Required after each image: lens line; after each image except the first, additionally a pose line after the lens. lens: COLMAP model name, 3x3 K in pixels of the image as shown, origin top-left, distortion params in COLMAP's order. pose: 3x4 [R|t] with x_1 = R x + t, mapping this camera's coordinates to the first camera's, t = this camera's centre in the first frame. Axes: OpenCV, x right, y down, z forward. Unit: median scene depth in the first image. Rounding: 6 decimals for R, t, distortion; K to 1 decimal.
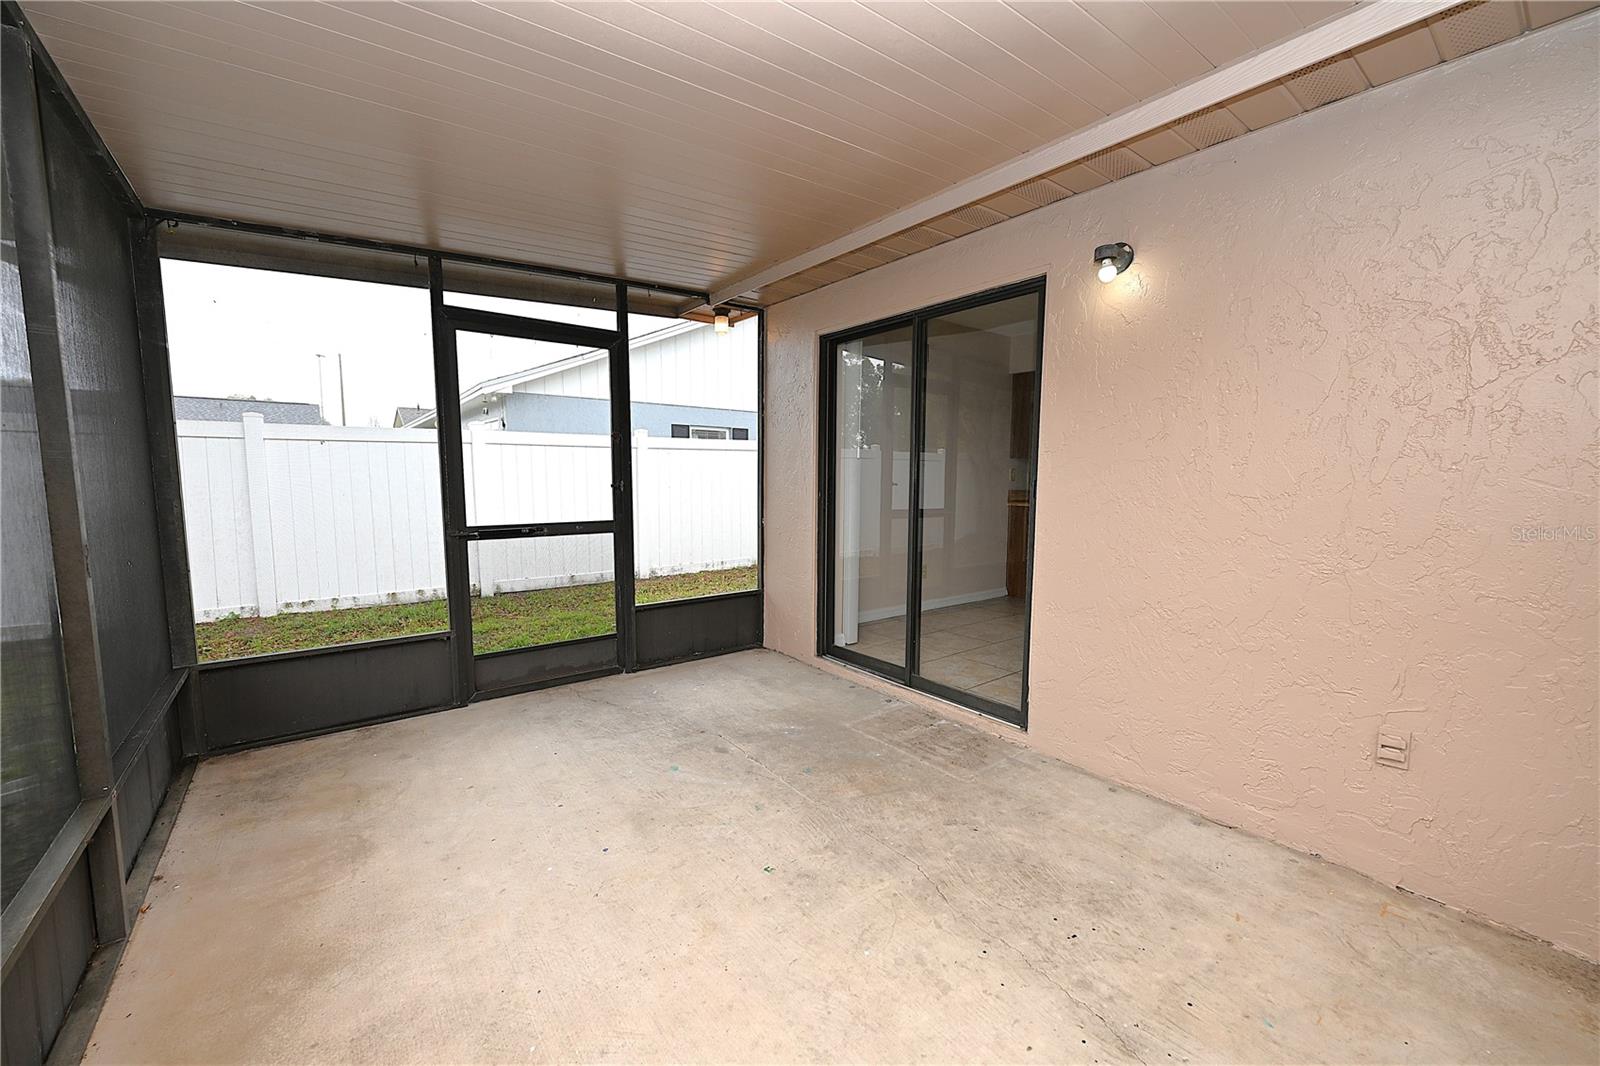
lens RADIAL K [[632.2, 0, 800.5], [0, 632.2, 540.8], [0, 0, 1]] dist [-0.000320, -0.000192]
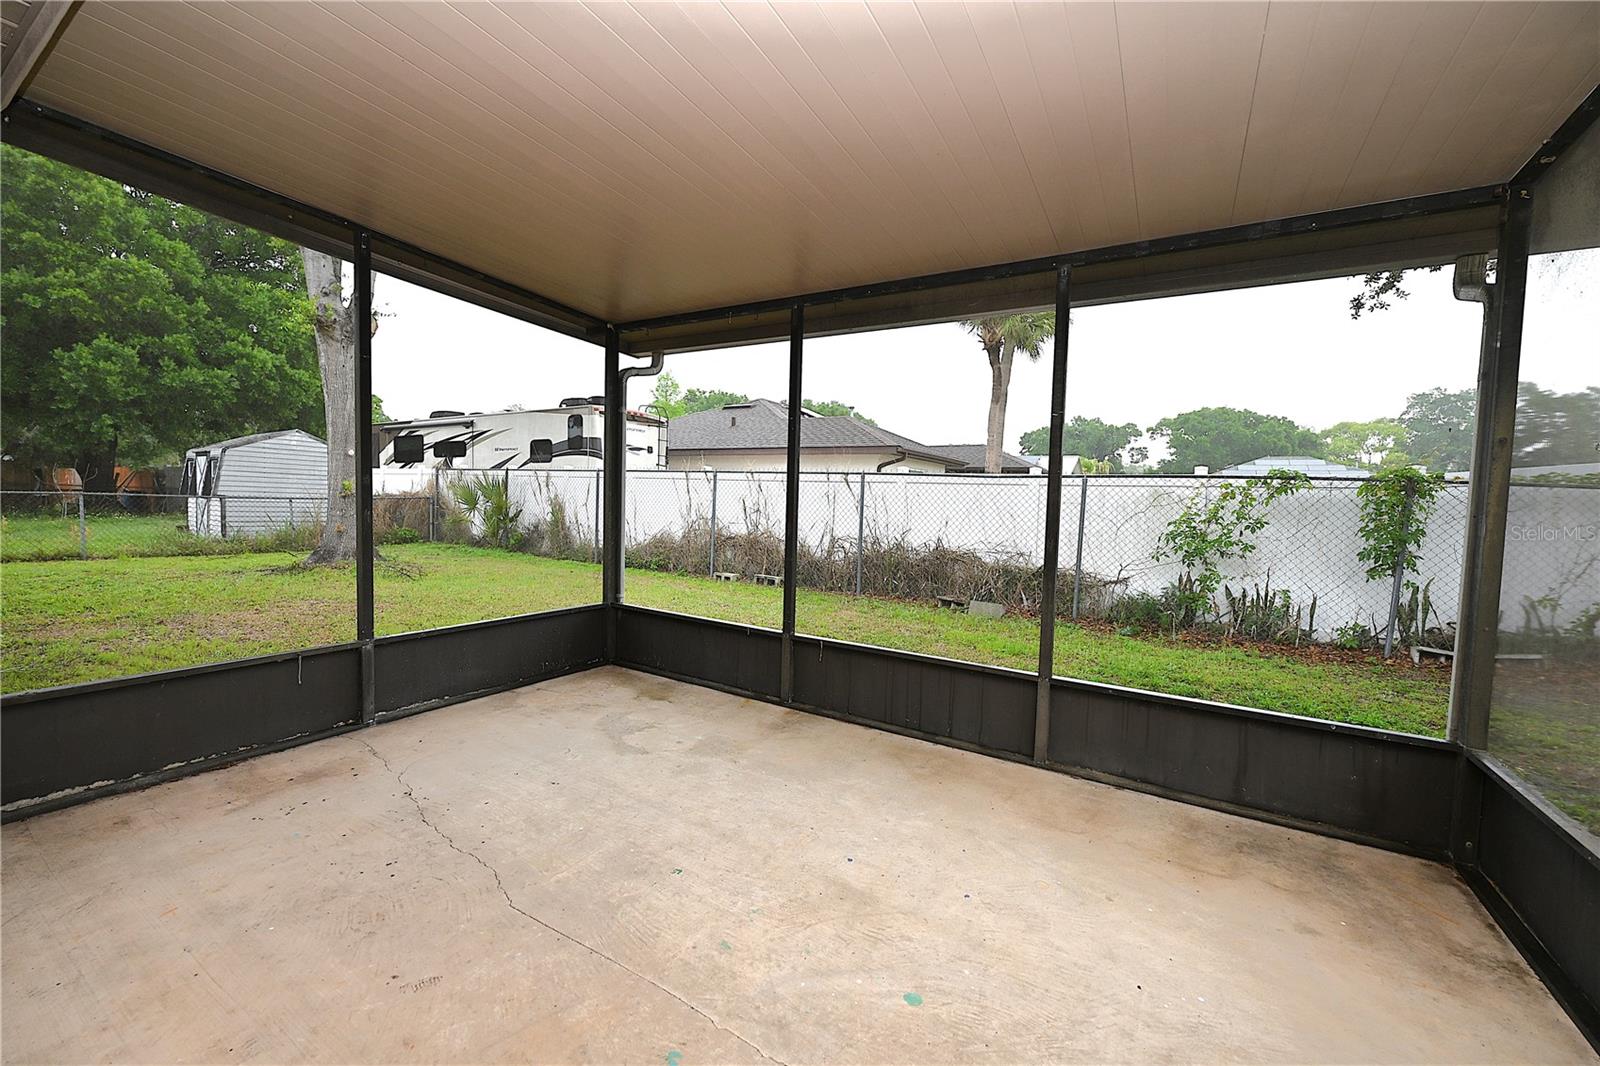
lens RADIAL K [[632.2, 0, 798.8], [0, 632.2, 533.4], [0, 0, 1]] dist [-0.000320, -0.000192]
pose [[-0.933055, -0.017689, -0.359298, 0.116826], [-0.074525, 0.986627, 0.144959, -0.136722], [0.351929, 0.162031, -0.921896, 1.608583]]
